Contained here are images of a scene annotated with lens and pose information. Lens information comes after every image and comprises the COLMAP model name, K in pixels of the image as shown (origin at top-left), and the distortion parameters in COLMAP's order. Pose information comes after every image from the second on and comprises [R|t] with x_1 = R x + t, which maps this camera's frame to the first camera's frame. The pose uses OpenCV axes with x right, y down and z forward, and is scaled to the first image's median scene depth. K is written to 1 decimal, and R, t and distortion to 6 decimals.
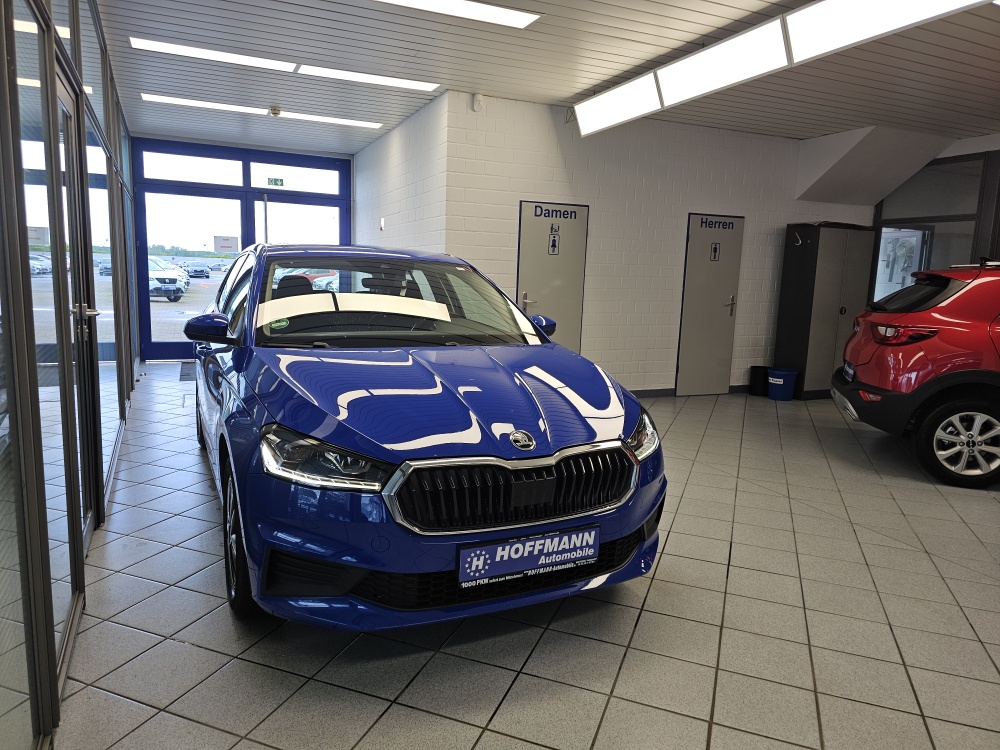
lens RADIAL K [[675.4, 0, 500.0], [0, 675.4, 375.0], [0, 0, 1]] dist [0.078458, -0.085977]
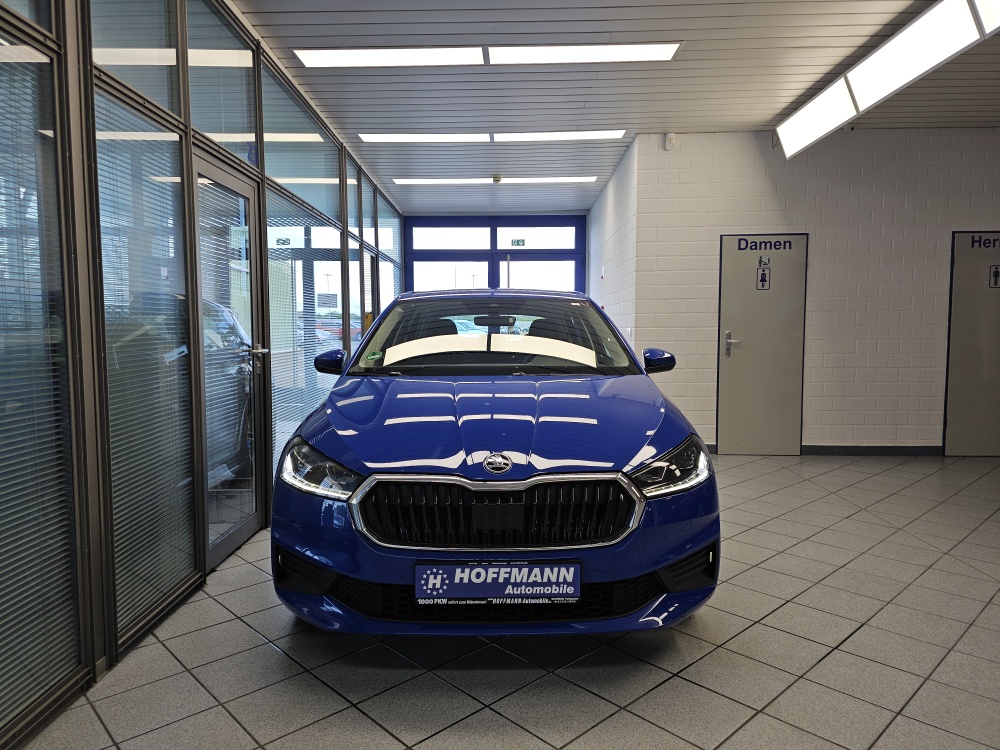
lens RADIAL K [[675.4, 0, 500.0], [0, 675.4, 375.0], [0, 0, 1]] dist [0.078458, -0.085977]
pose [[0.900786, -0.003659, -0.434248, 0.452093], [-0.031389, 0.996800, -0.073513, 0.039869], [0.433127, 0.079850, 0.897789, 0.104461]]
